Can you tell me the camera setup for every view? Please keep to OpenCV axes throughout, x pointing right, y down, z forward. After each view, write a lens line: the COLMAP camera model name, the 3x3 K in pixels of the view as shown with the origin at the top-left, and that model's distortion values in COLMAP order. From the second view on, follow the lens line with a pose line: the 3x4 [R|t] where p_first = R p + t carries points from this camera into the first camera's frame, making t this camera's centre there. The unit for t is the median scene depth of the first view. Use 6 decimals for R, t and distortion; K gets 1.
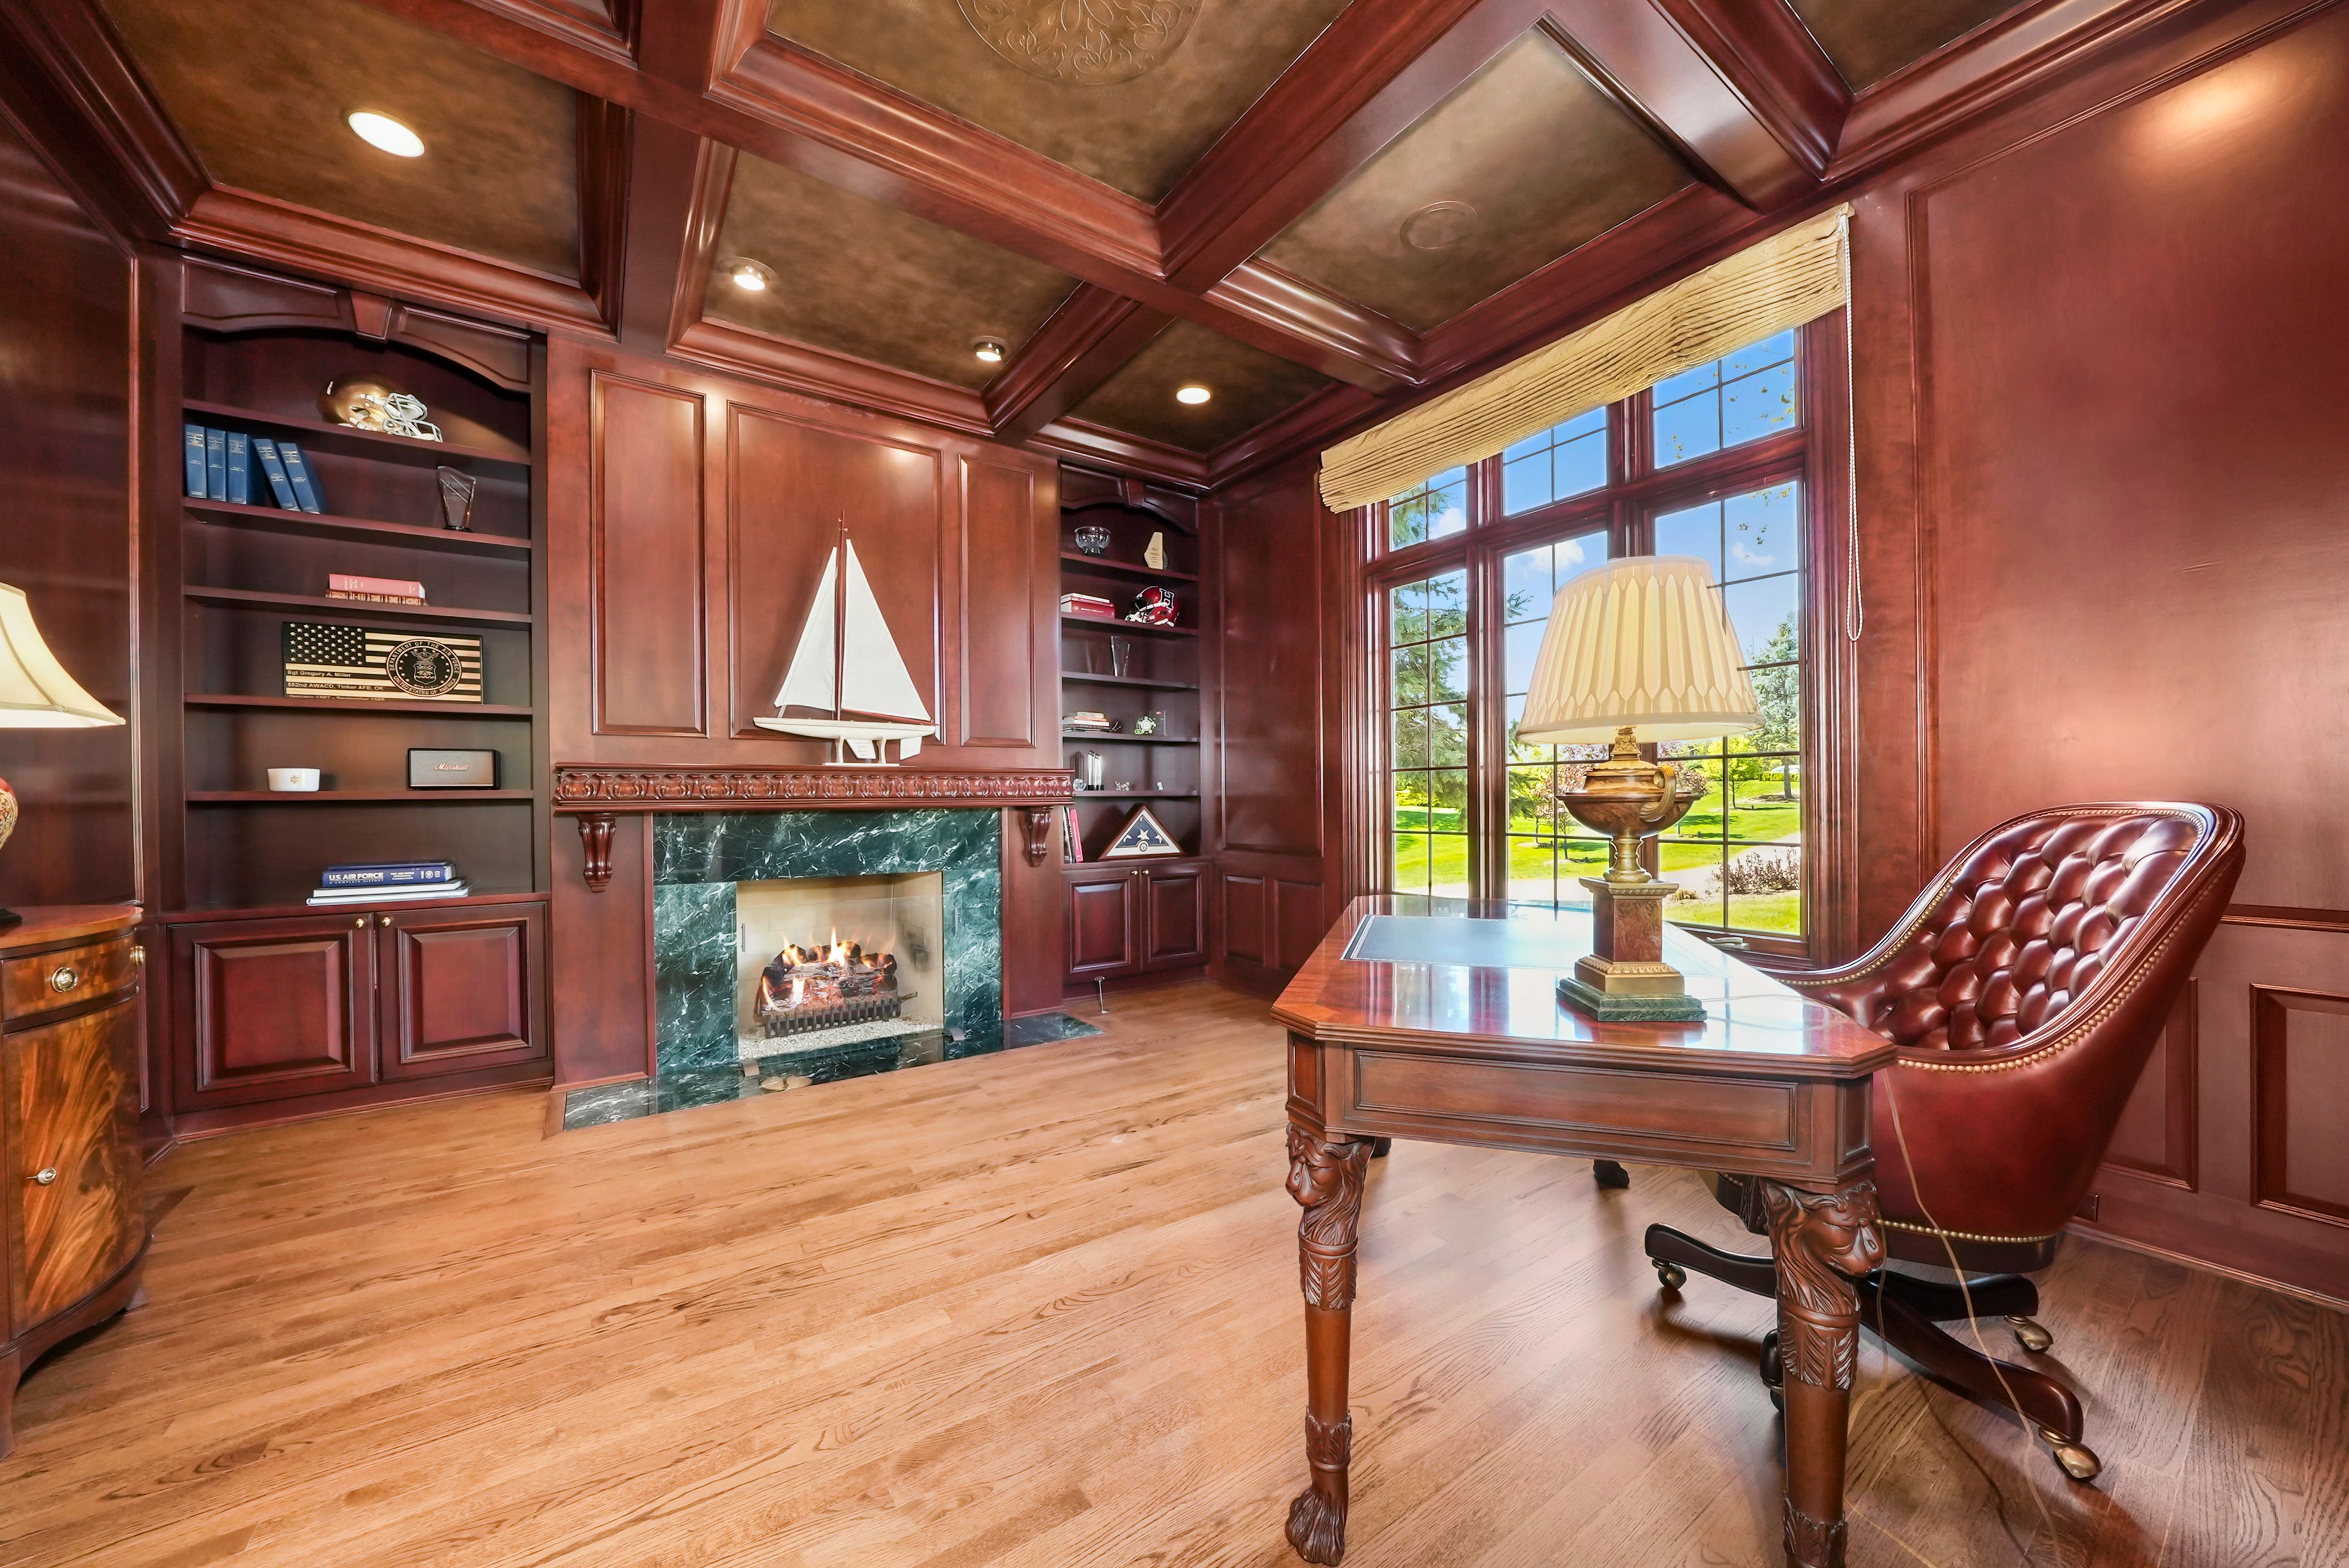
lens RADIAL K [[830.8, 0, 1174.5], [0, 830.8, 784.0], [0, 0, 1]] dist [-0.016962, 0.000046]
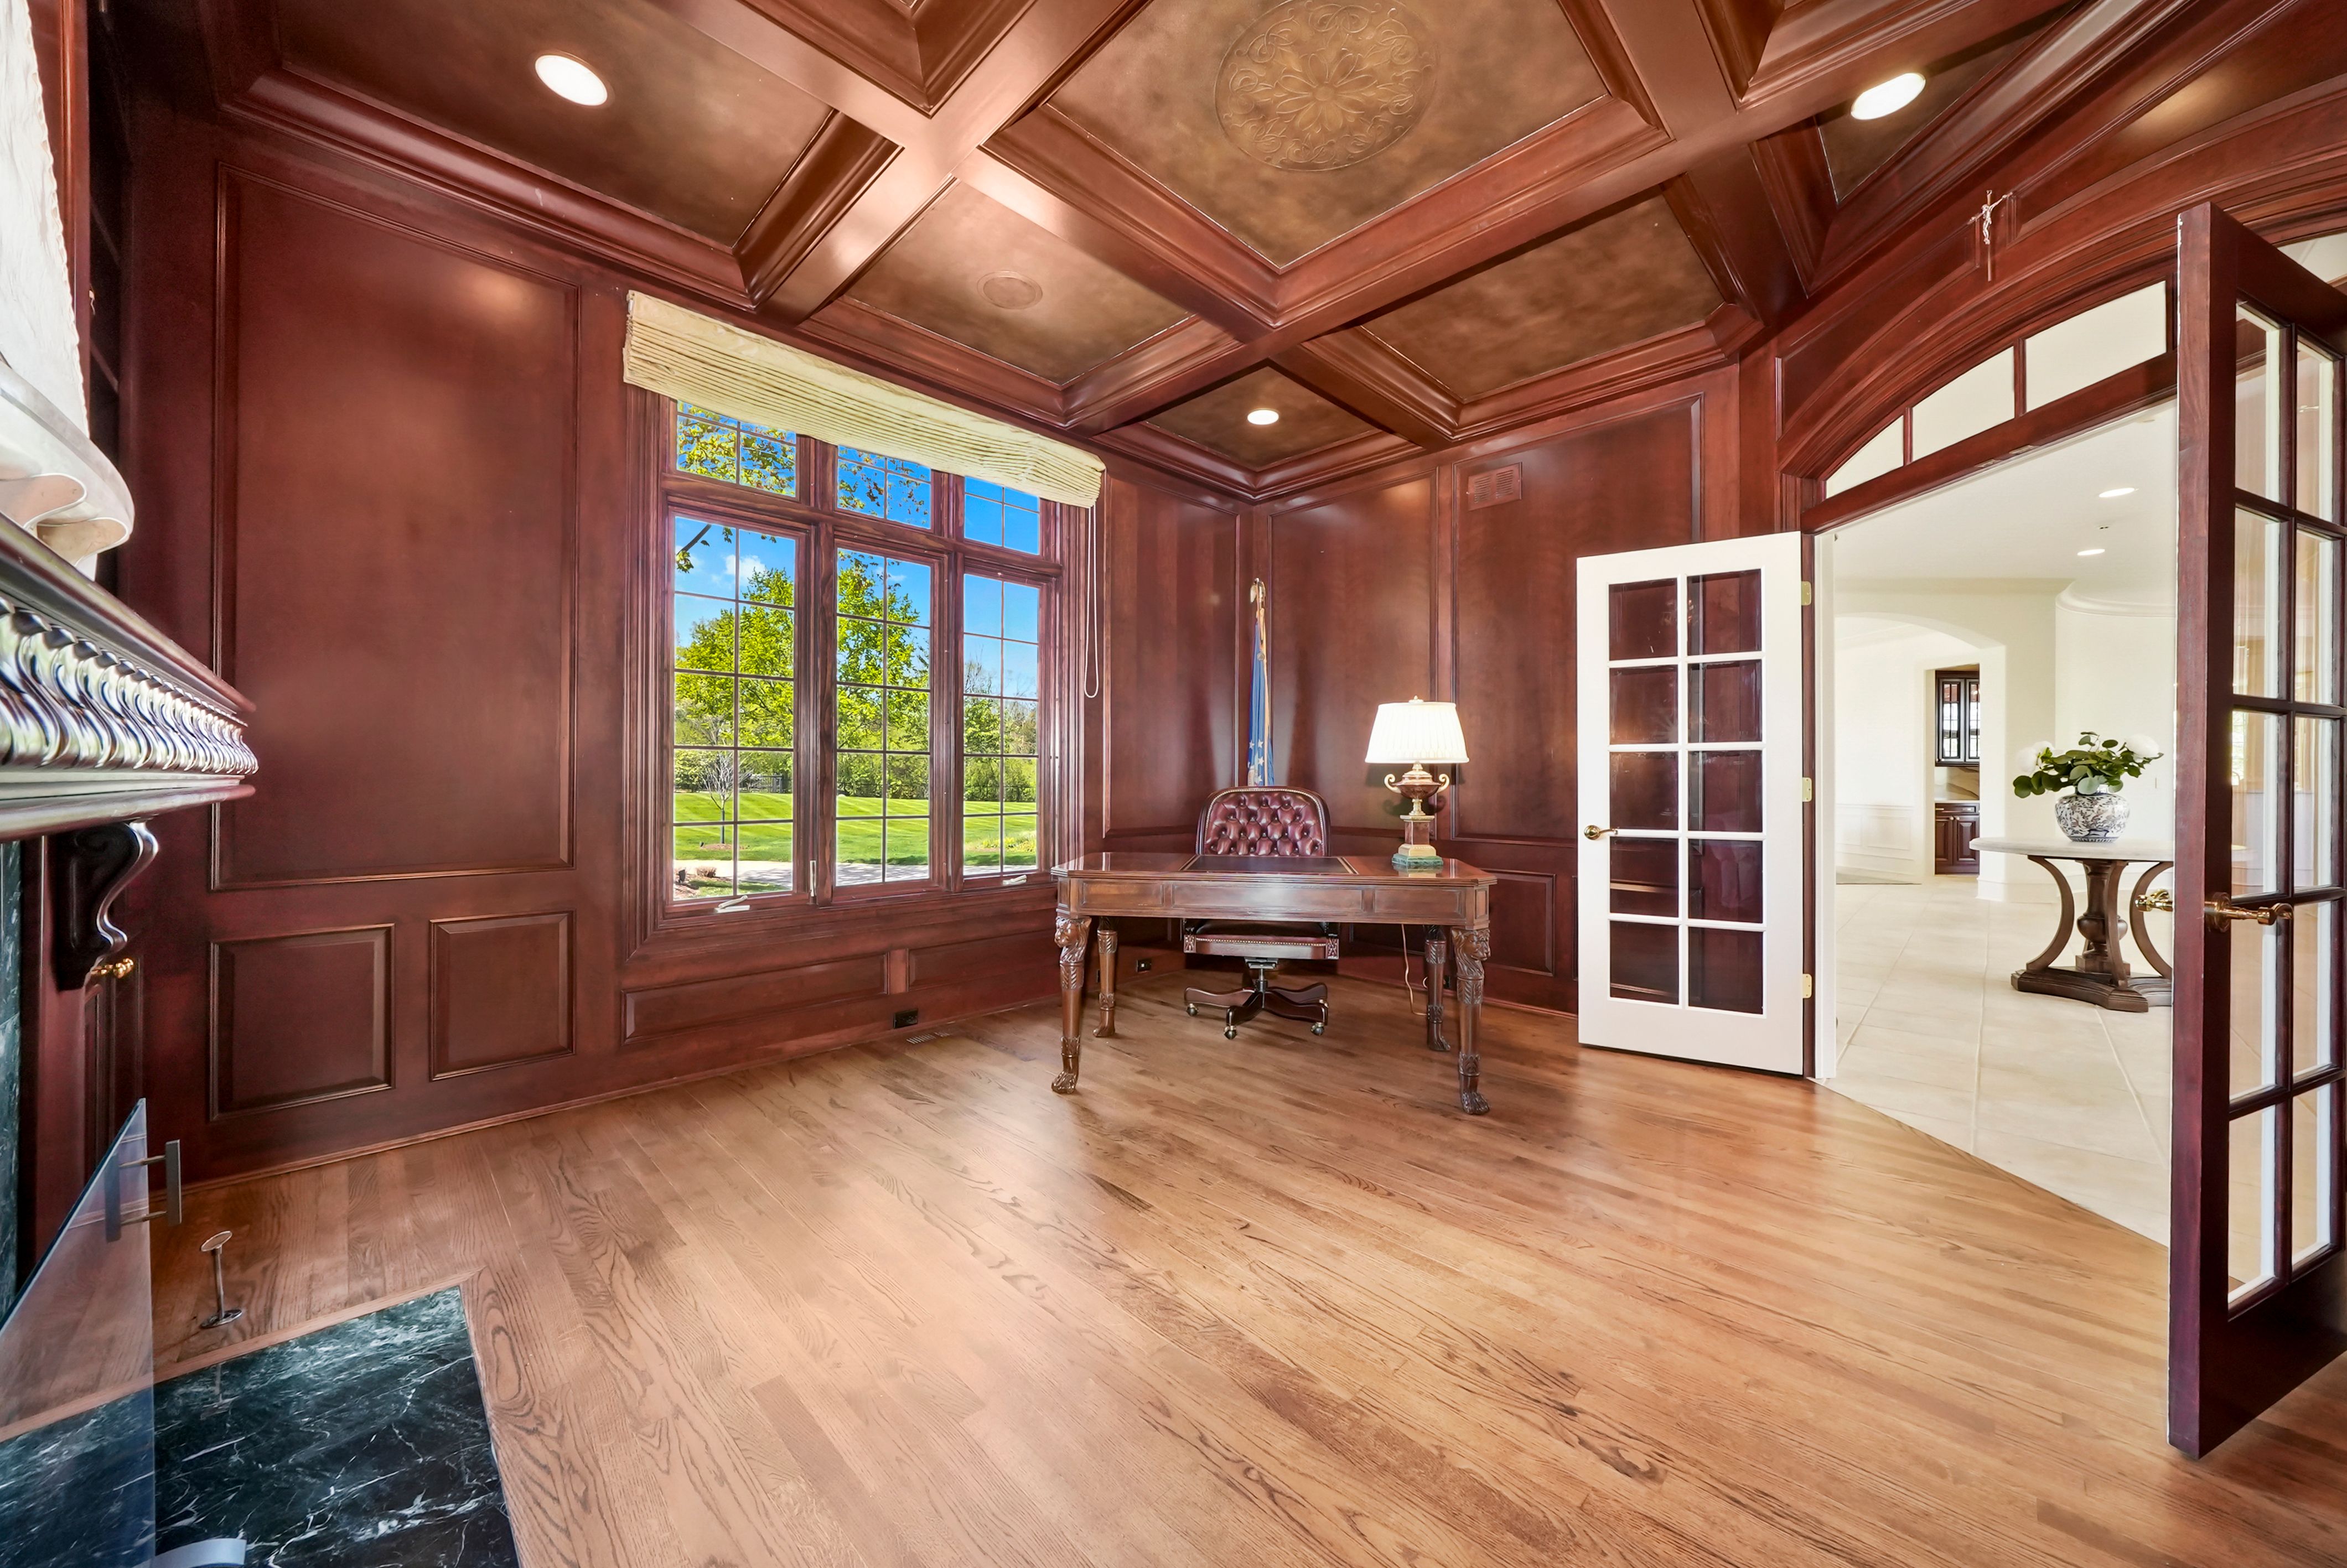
lens RADIAL K [[830.0, 0, 1173.5], [0, 830.0, 784.0], [0, 0, 1]] dist [-0.016962, 0.000046]
pose [[-0.181218, 0.007973, 0.983411, -0.874723], [-0.018144, 0.999770, -0.011449, 0.026380], [-0.983276, -0.019918, -0.181032, 1.015399]]
